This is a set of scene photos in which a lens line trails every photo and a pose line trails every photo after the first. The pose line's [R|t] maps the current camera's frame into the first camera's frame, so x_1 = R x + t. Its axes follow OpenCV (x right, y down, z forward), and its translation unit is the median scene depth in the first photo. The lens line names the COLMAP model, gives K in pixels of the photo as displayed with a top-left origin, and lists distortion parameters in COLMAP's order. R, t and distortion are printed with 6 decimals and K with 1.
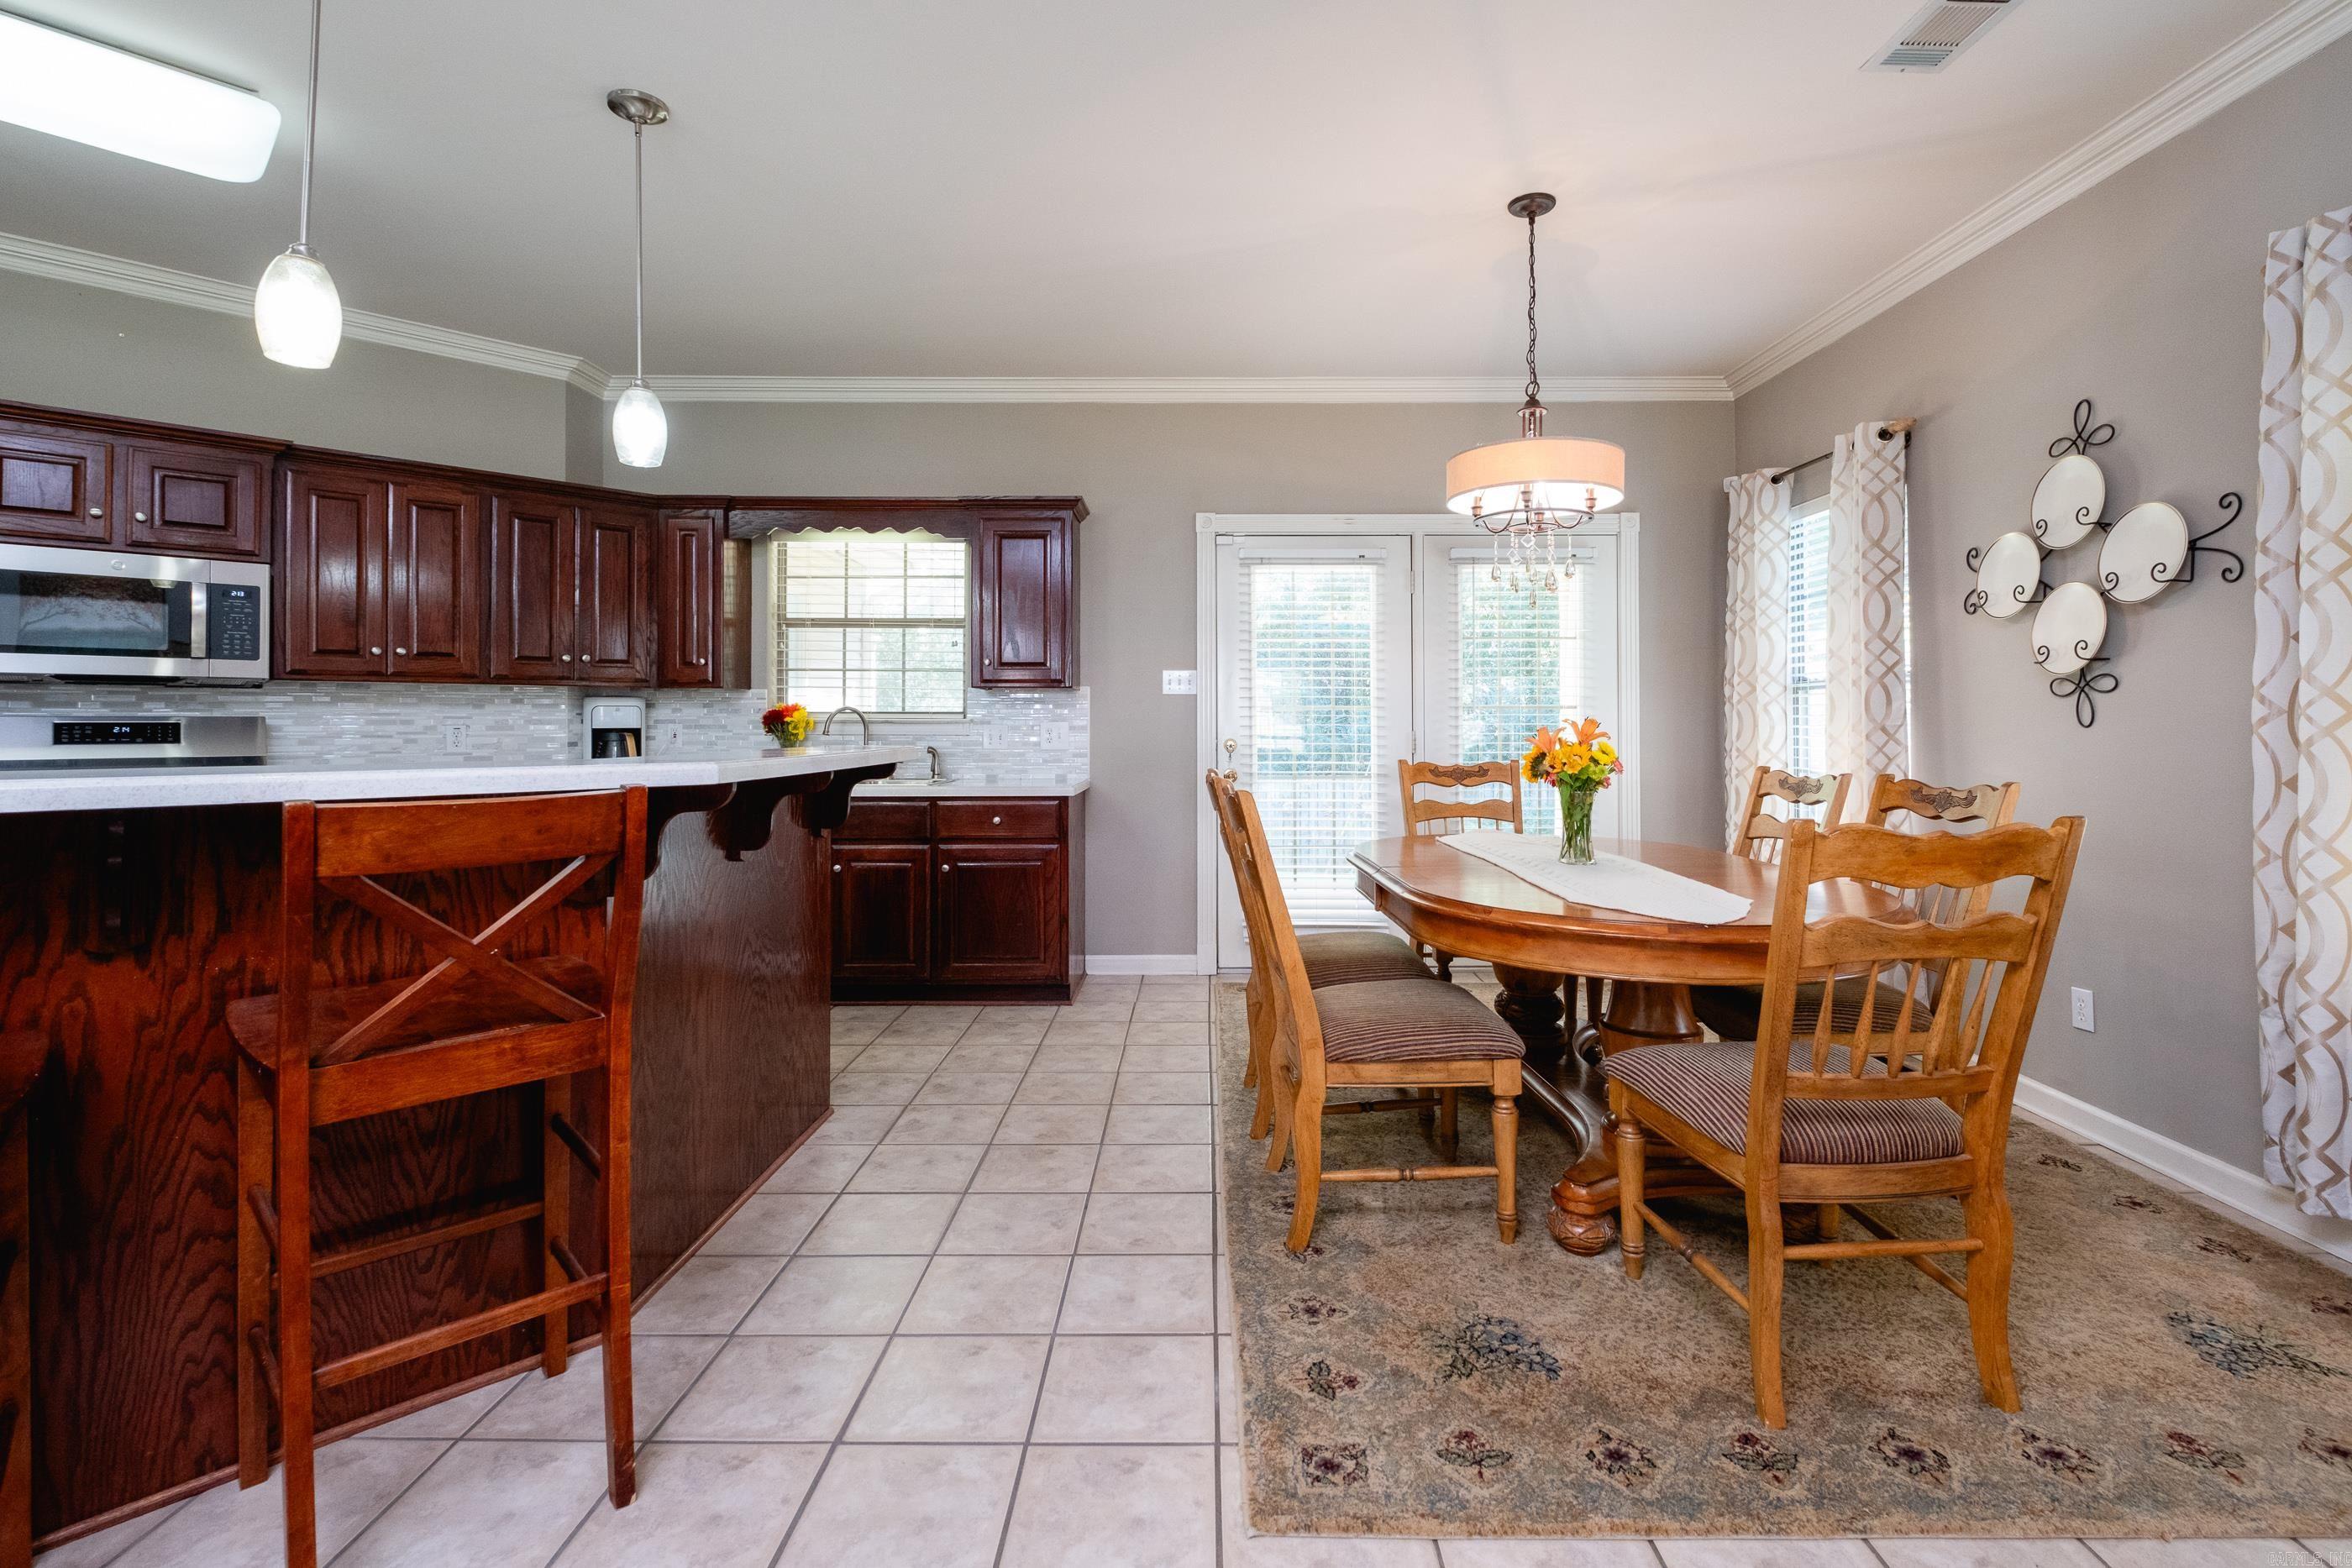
lens RADIAL K [[1081.6, 0, 1197.6], [0, 1081.6, 717.0], [0, 0, 1]] dist [-0.002077, -0.001193]
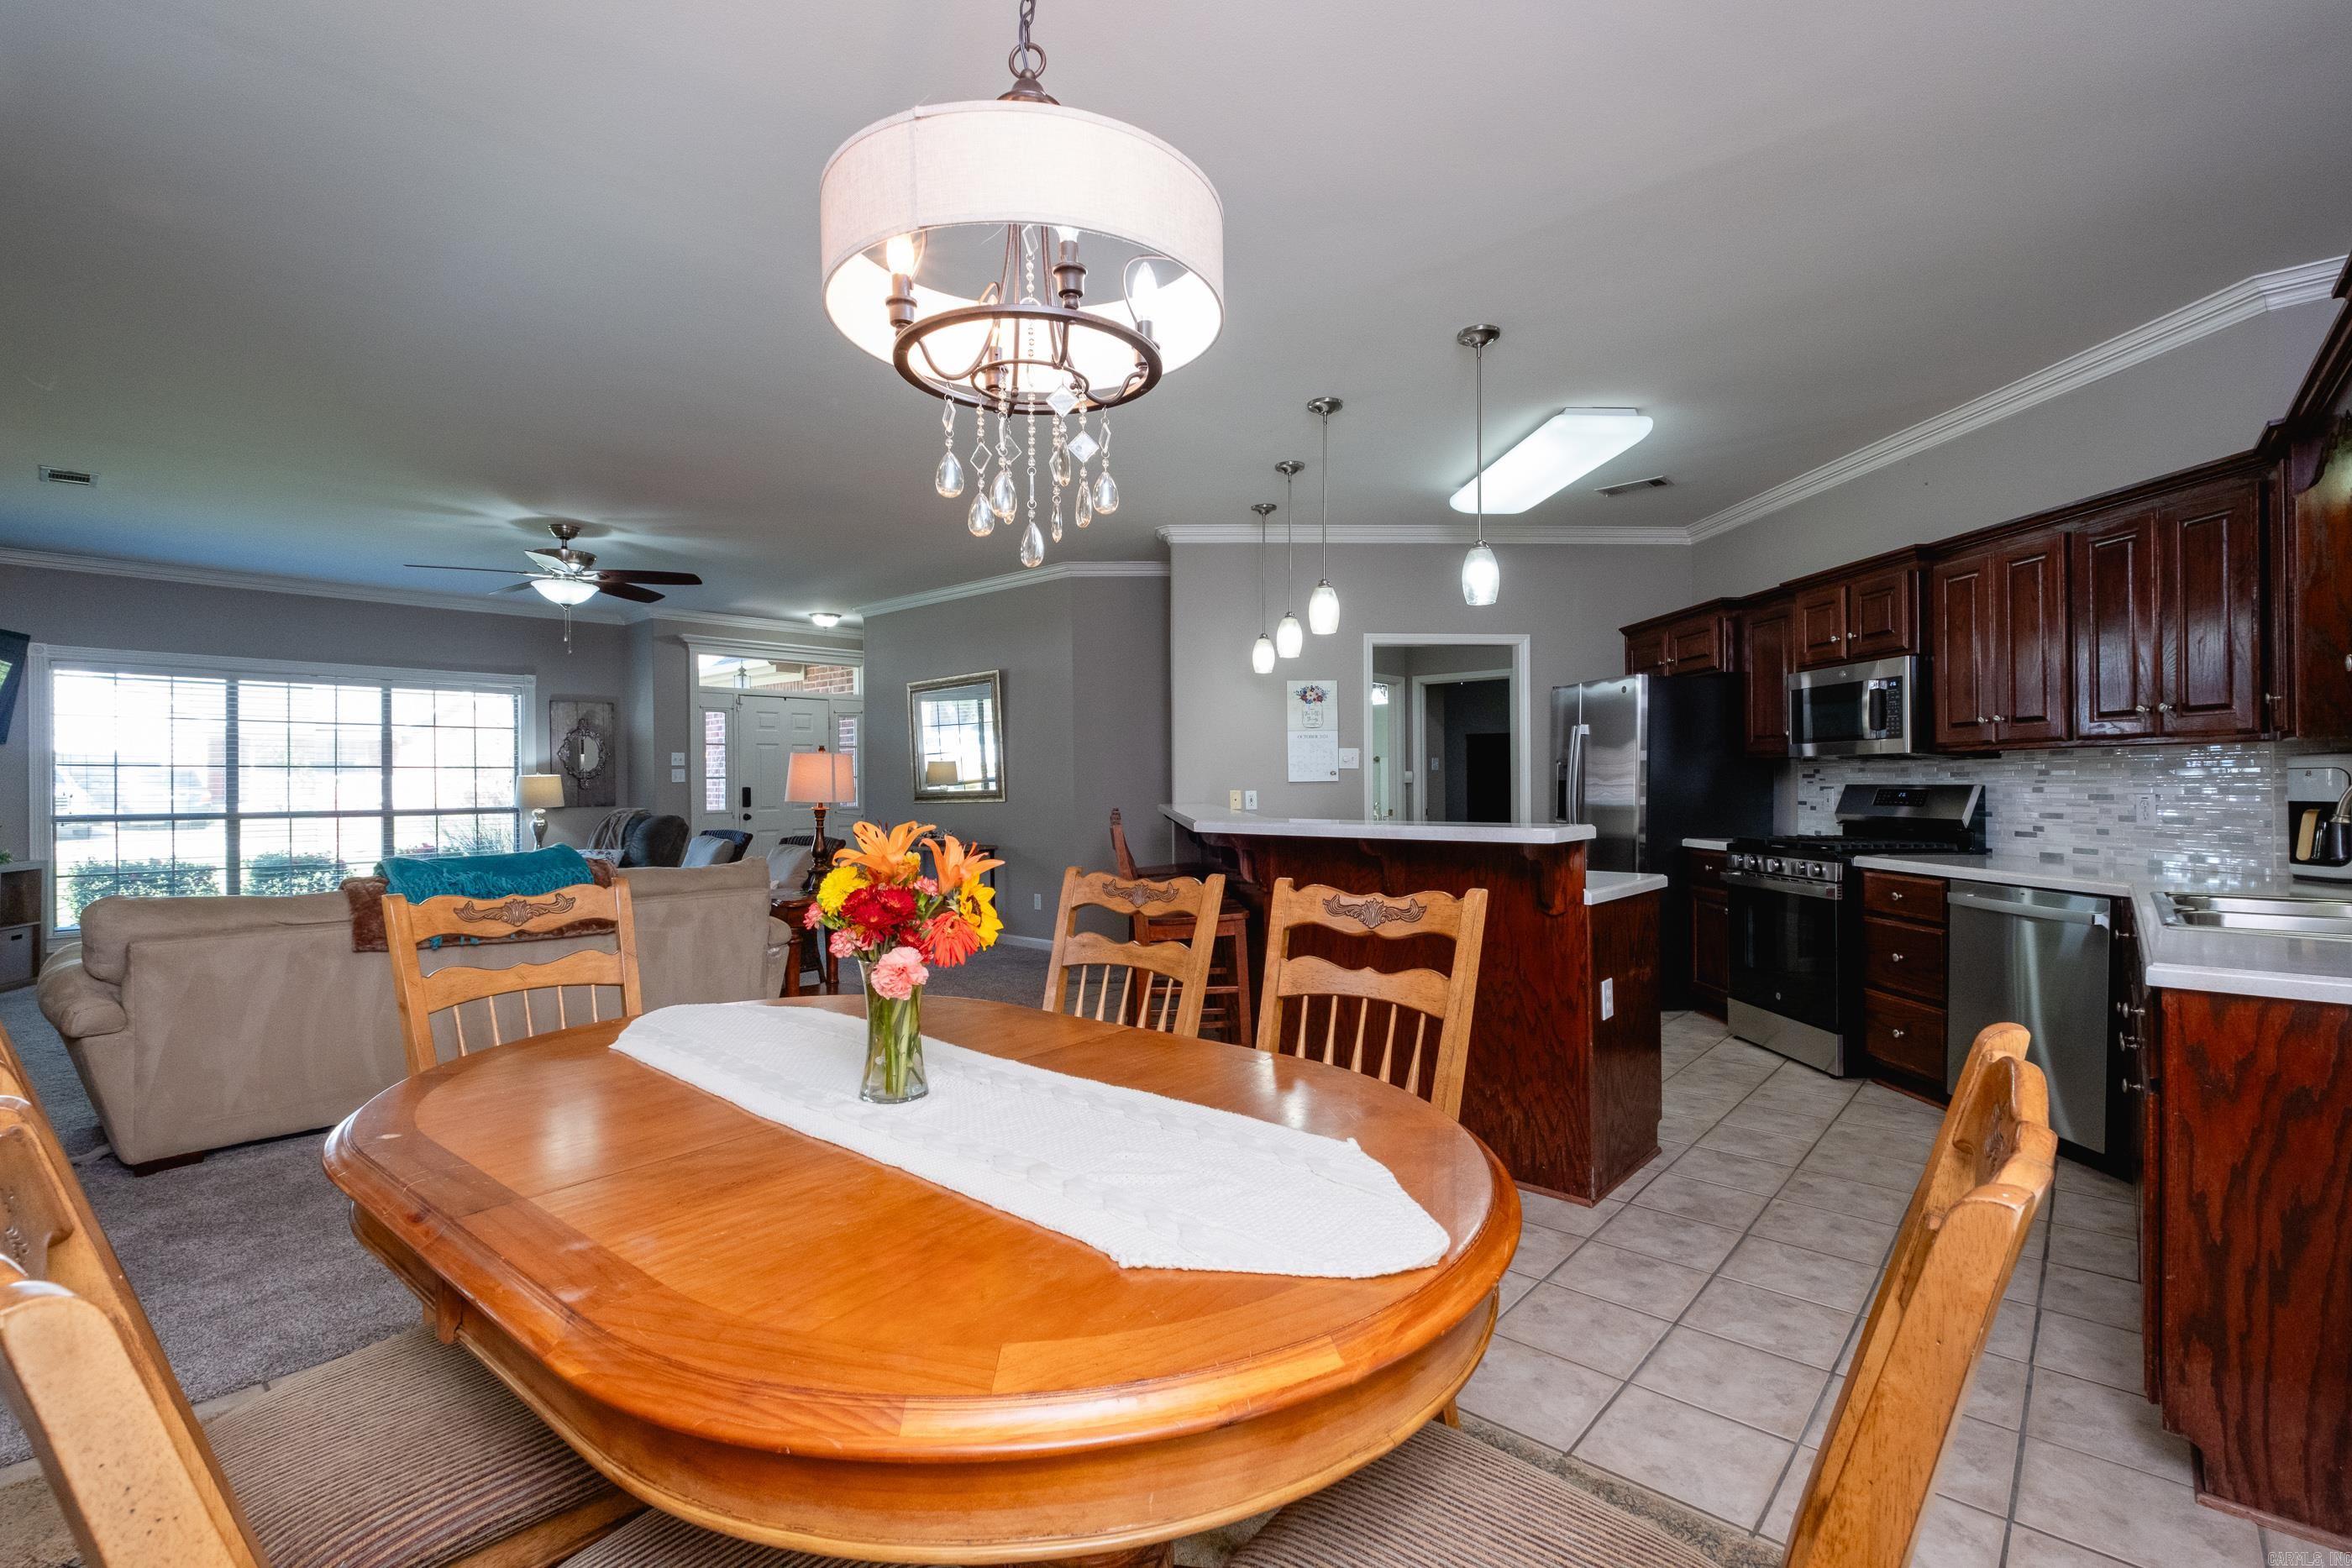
lens RADIAL K [[1051.2, 0, 1180.2], [0, 1051.2, 781.9], [0, 0, 1]] dist [0.004892, -0.005804]
pose [[-0.660204, 0.007525, -0.751048, 0.459582], [0.014469, 0.999892, -0.002702, -0.011340], [0.750947, -0.012651, -0.660242, 1.022167]]
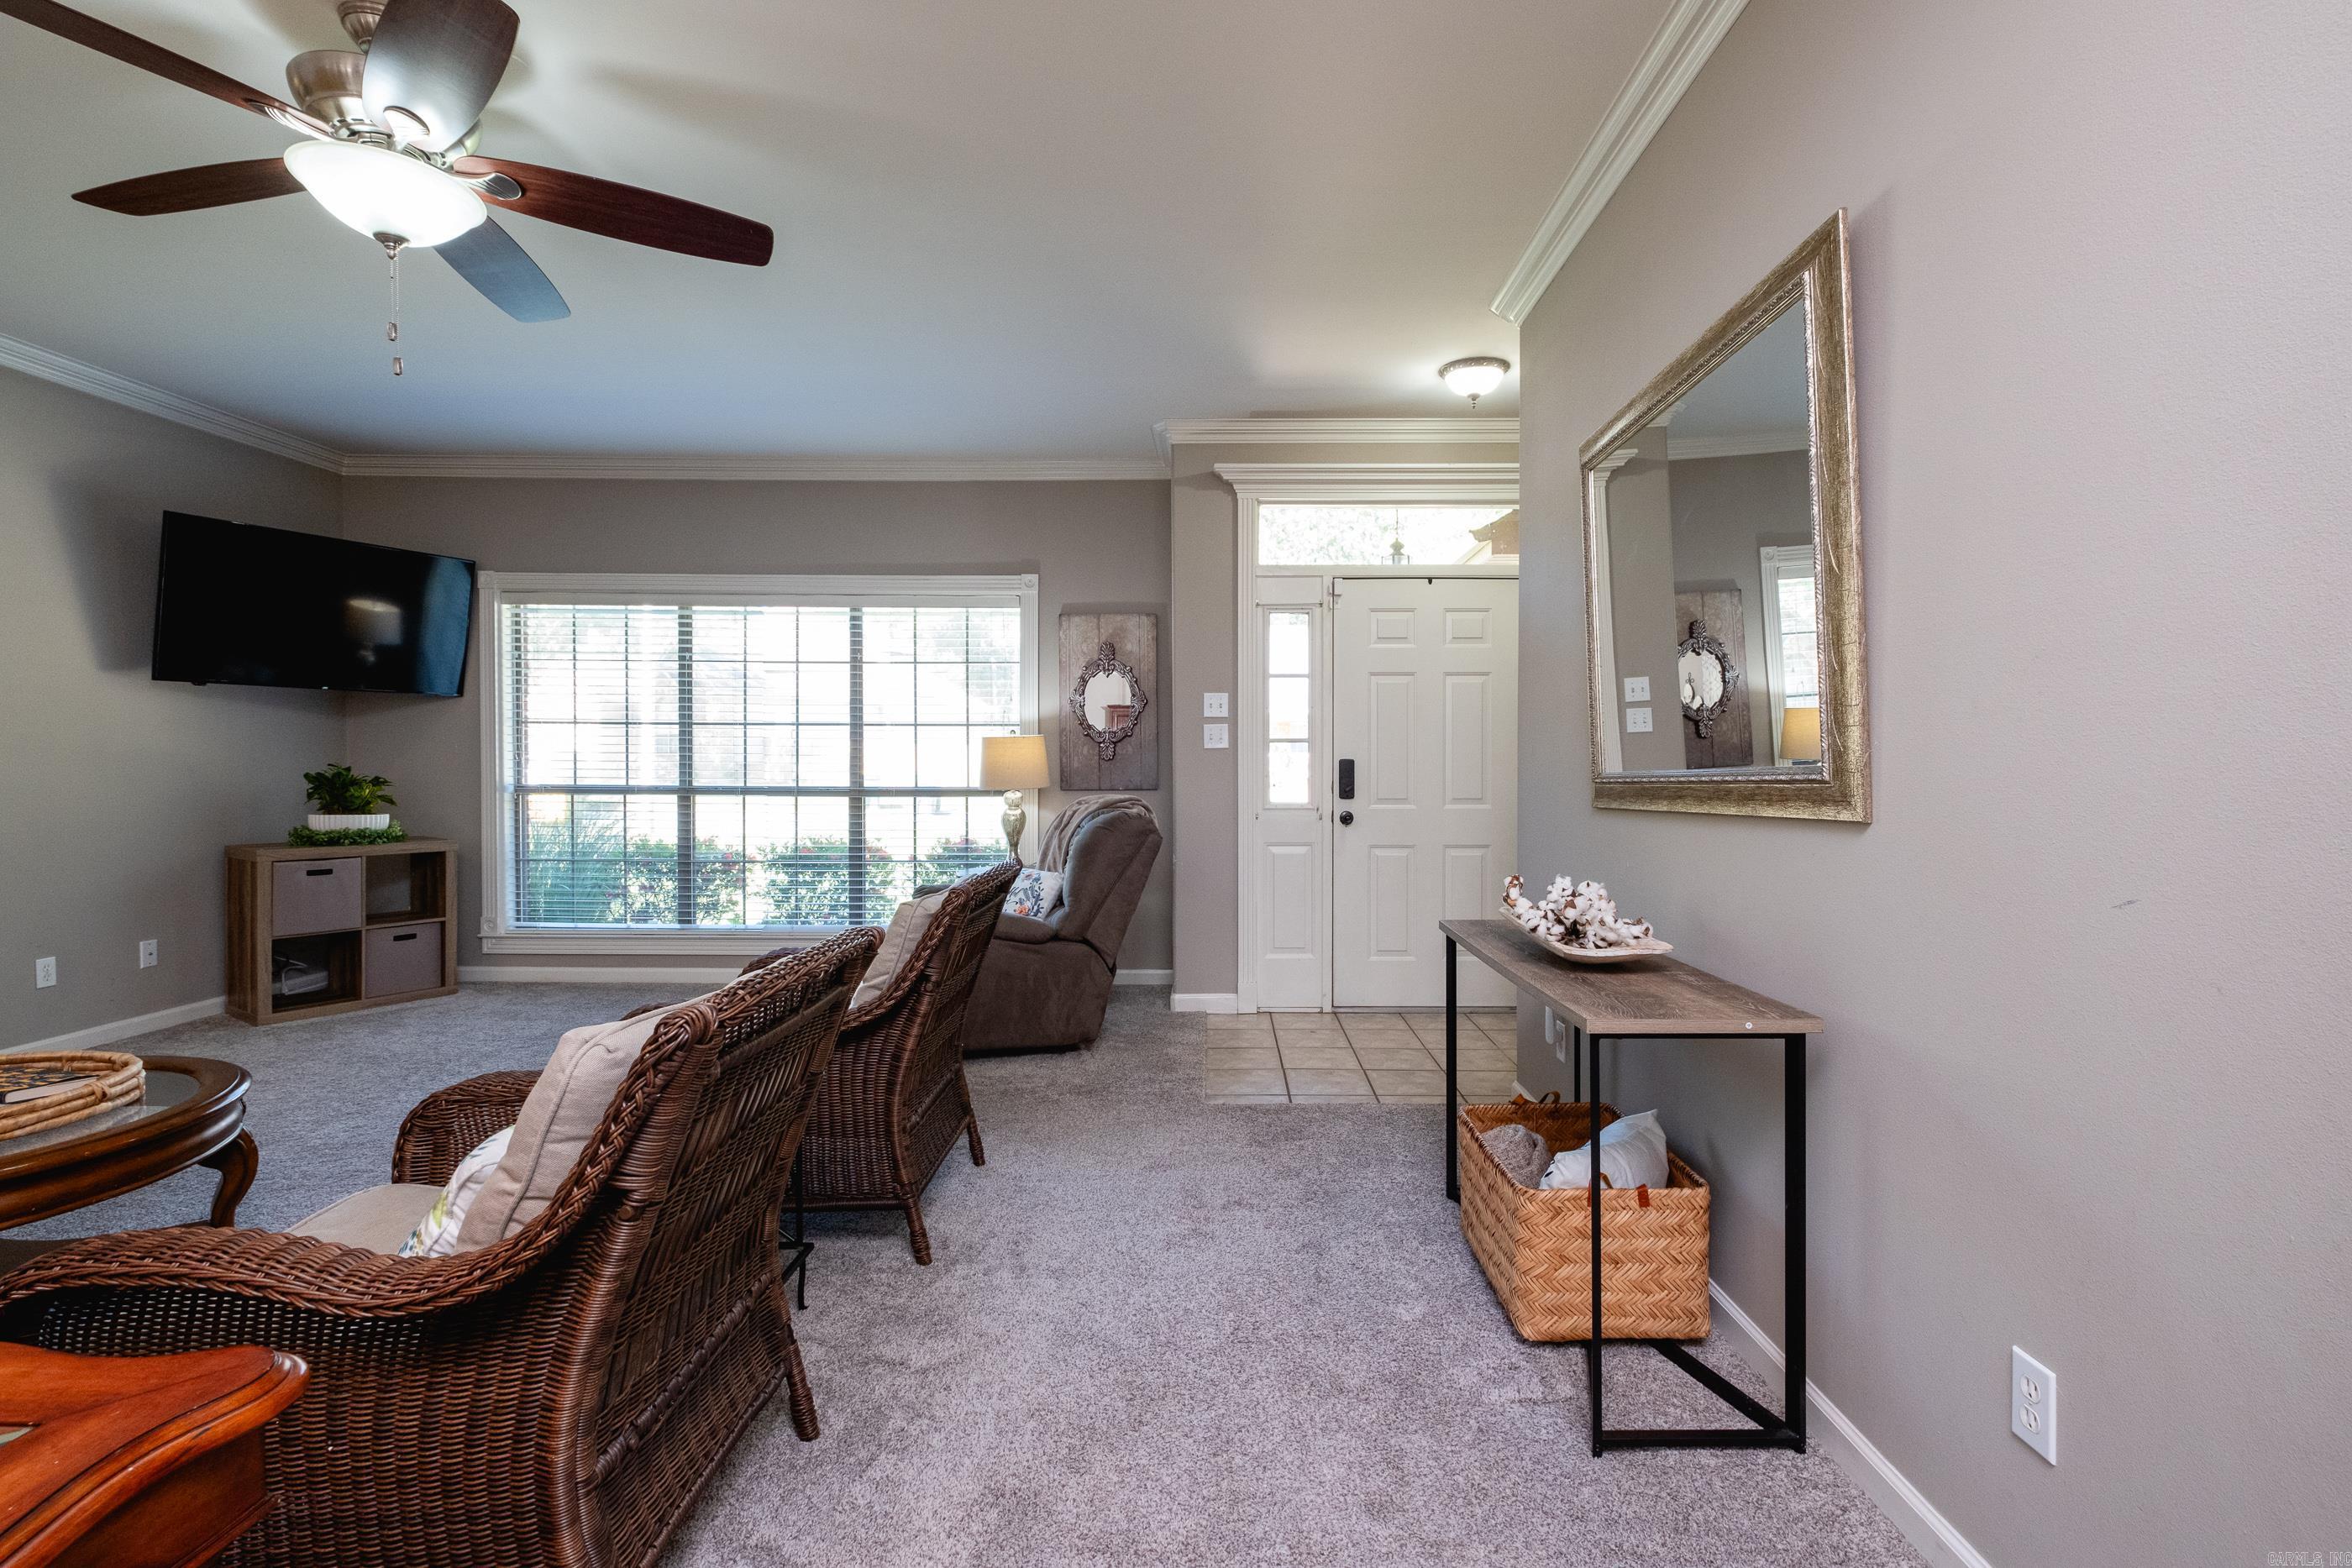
lens RADIAL K [[1053.4, 0, 1204.6], [0, 1053.4, 778.6], [0, 0, 1]] dist [-0.001976, -0.000474]
pose [[-0.999987, -0.000979, 0.005024, -0.489135], [-0.000942, 0.999973, 0.007239, -0.006745], [-0.005031, 0.007234, -0.999961, -0.039660]]
